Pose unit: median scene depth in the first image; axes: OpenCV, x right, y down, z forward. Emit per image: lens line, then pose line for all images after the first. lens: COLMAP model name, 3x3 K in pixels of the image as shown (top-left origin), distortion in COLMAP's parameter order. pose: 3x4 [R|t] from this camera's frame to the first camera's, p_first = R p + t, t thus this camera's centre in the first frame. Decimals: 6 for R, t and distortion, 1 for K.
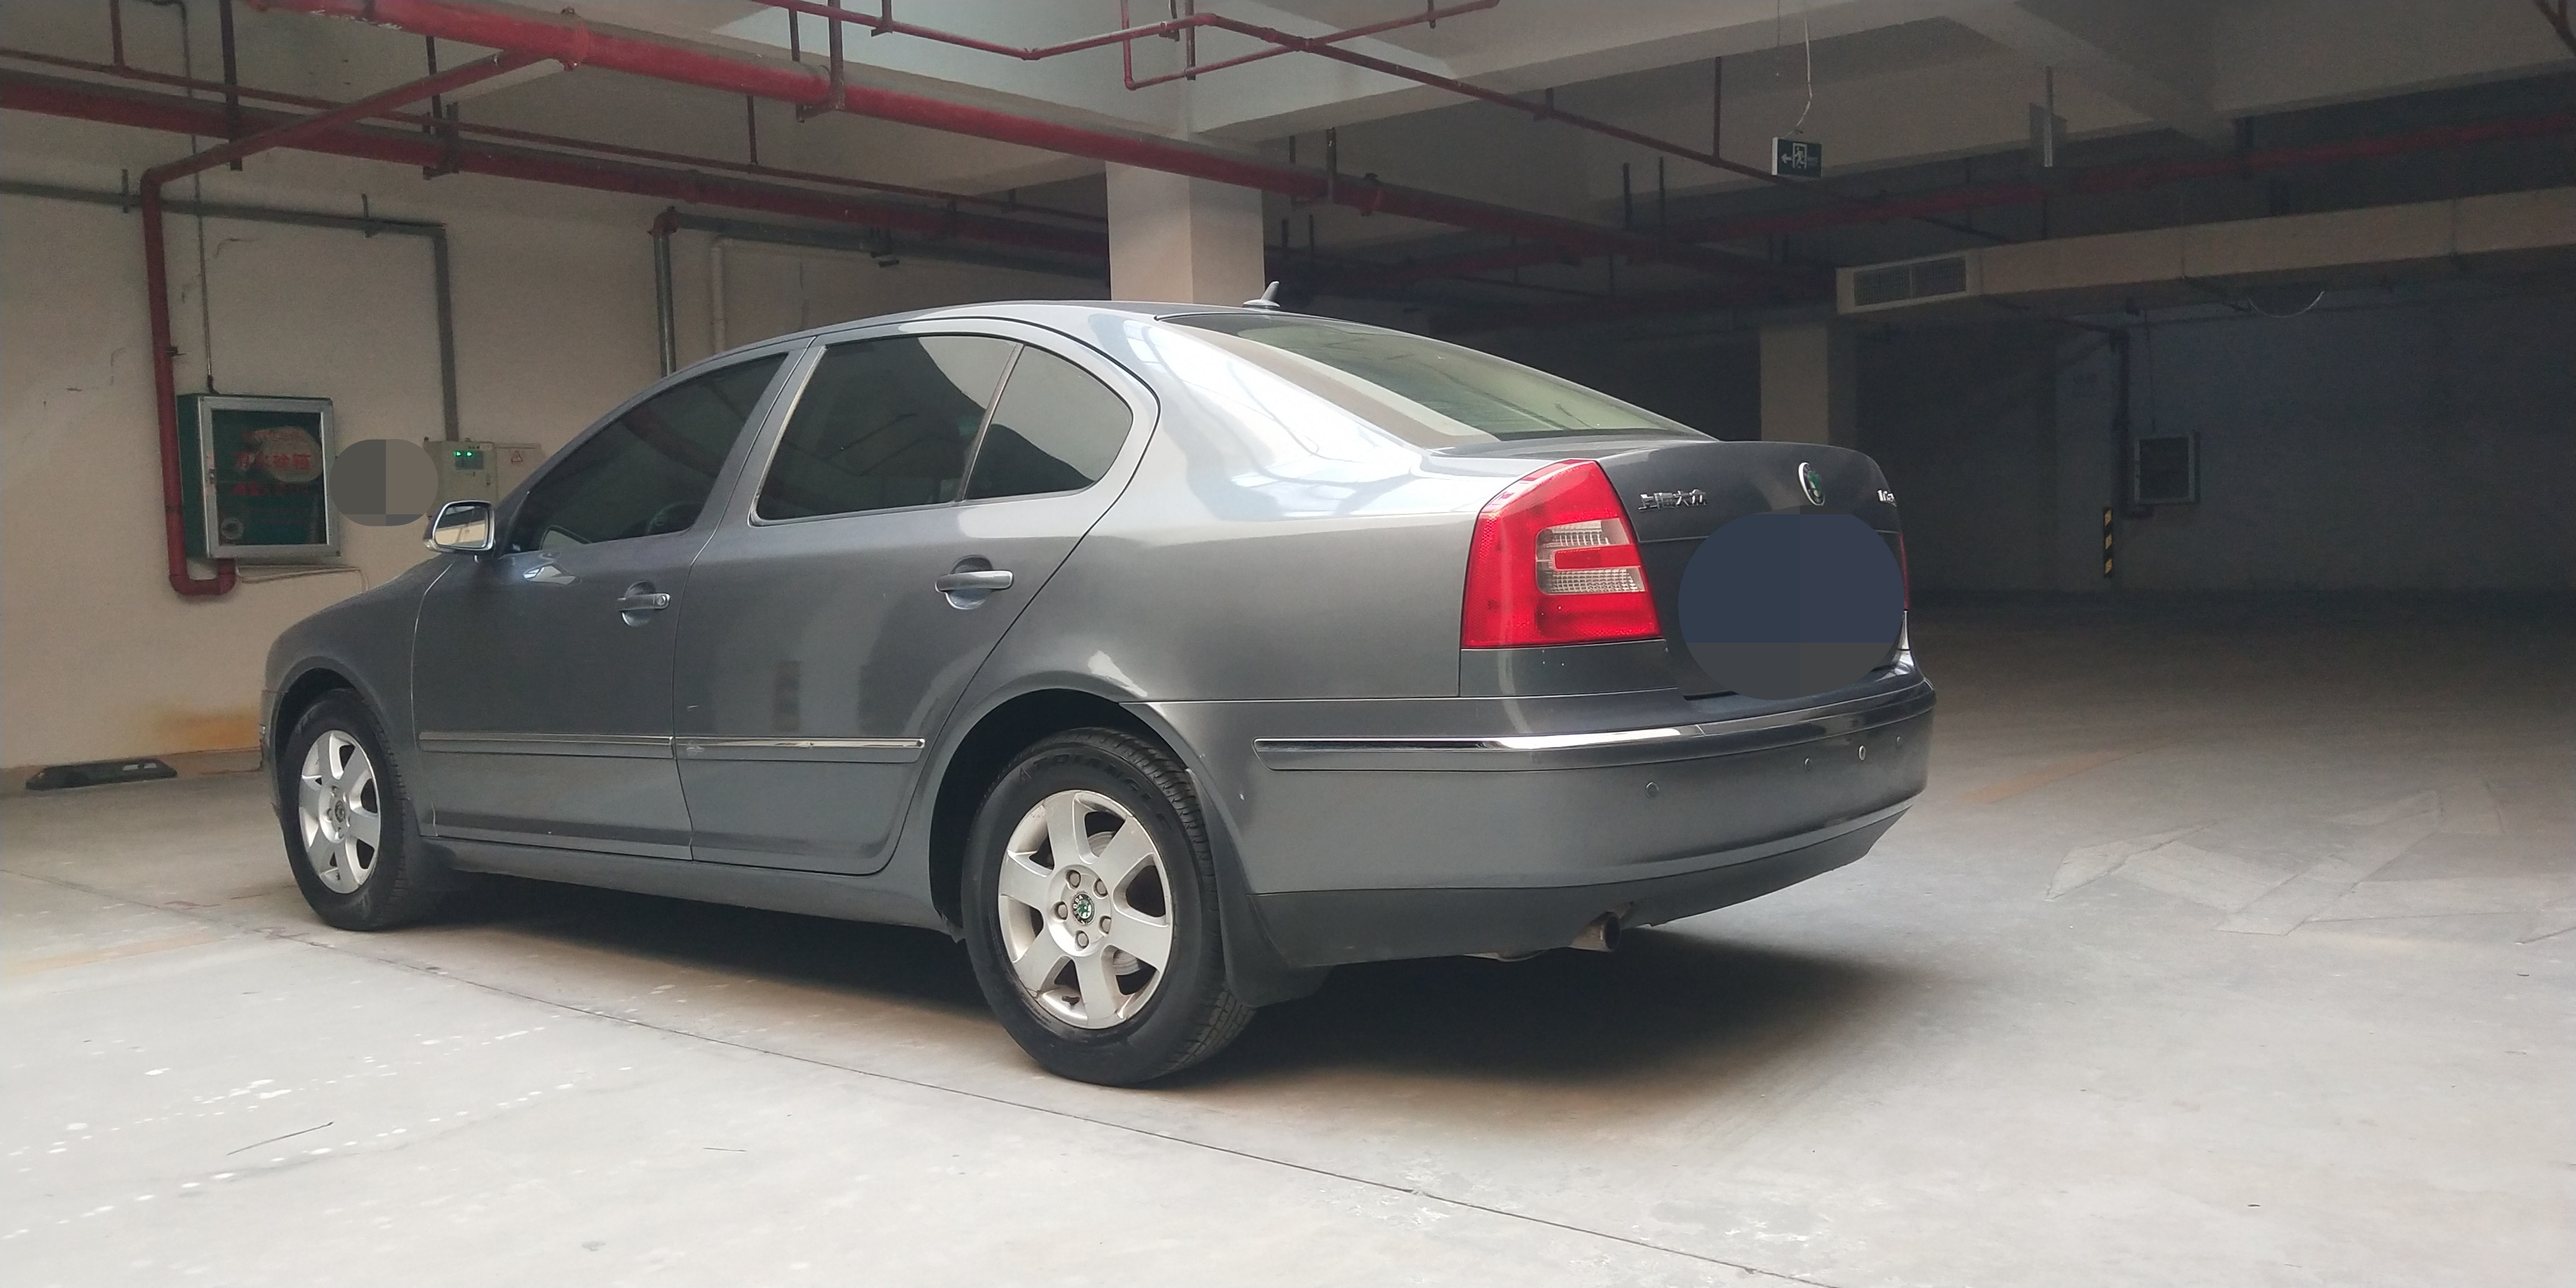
lens RADIAL K [[2068.9, 0, 1314.6], [0, 2068.9, 648.3], [0, 0, 1]] dist [0.004357, -0.002632]
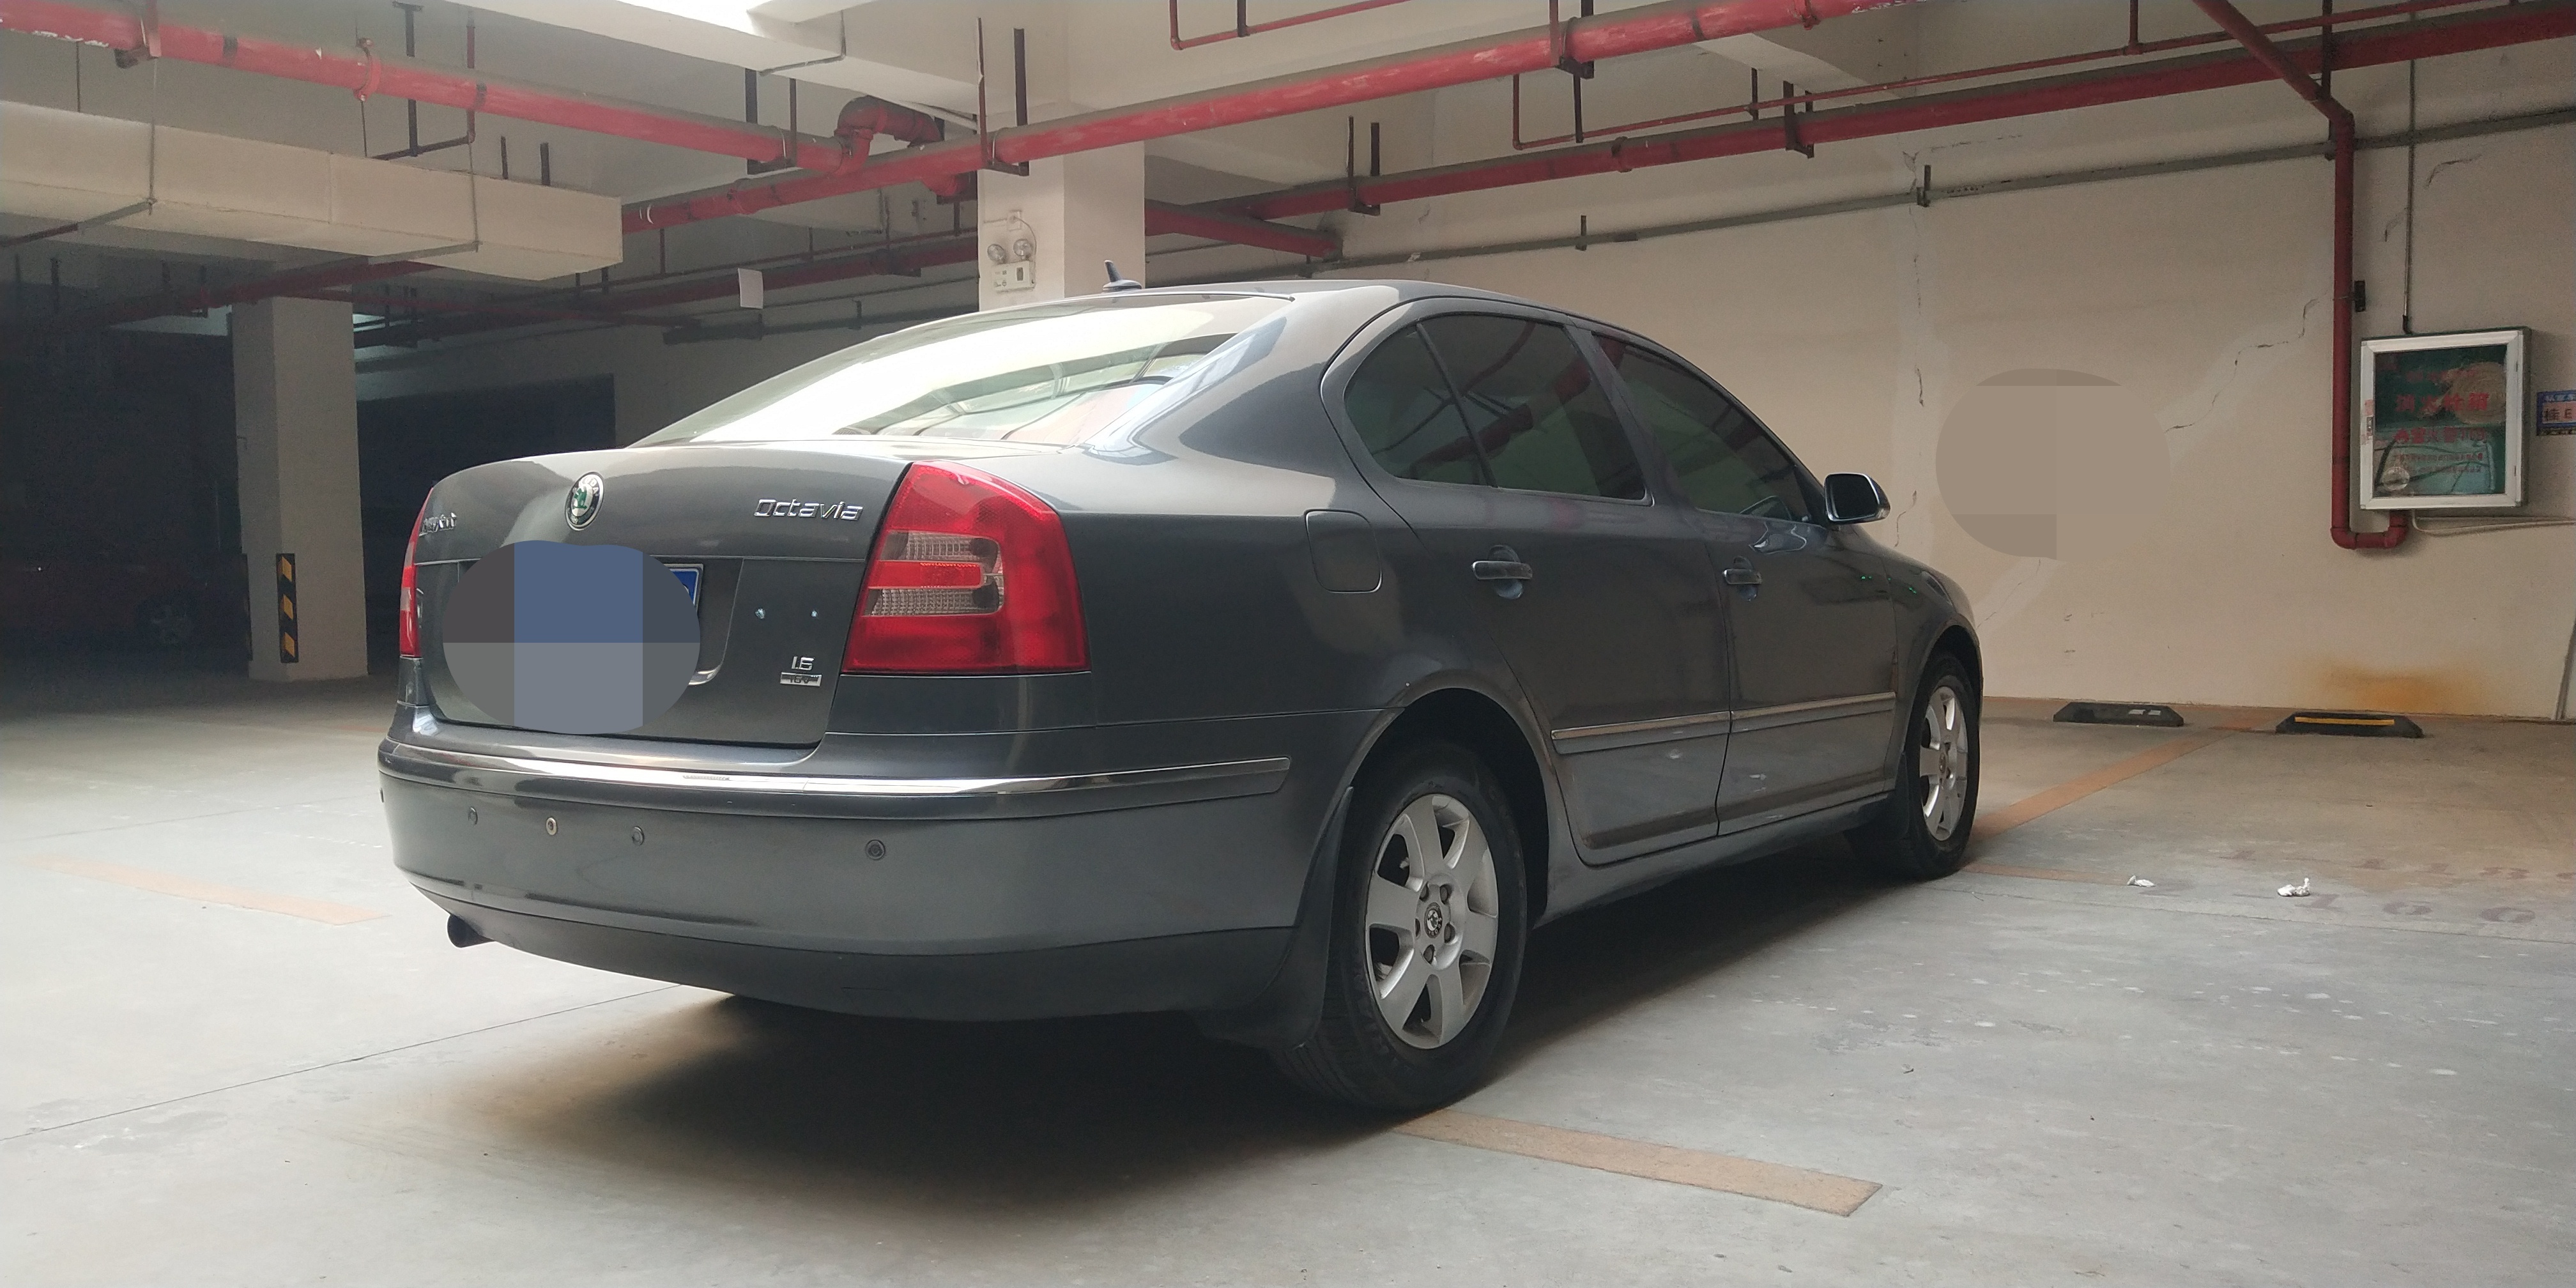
lens RADIAL K [[2068.9, 0, 1314.6], [0, 2068.9, 648.3], [0, 0, 1]] dist [0.004357, -0.002632]
pose [[-0.003494, 0.074757, -0.997196, 0.470188], [-0.035130, 0.996577, 0.074834, -0.038171], [0.999377, 0.035293, -0.000856, 0.571360]]
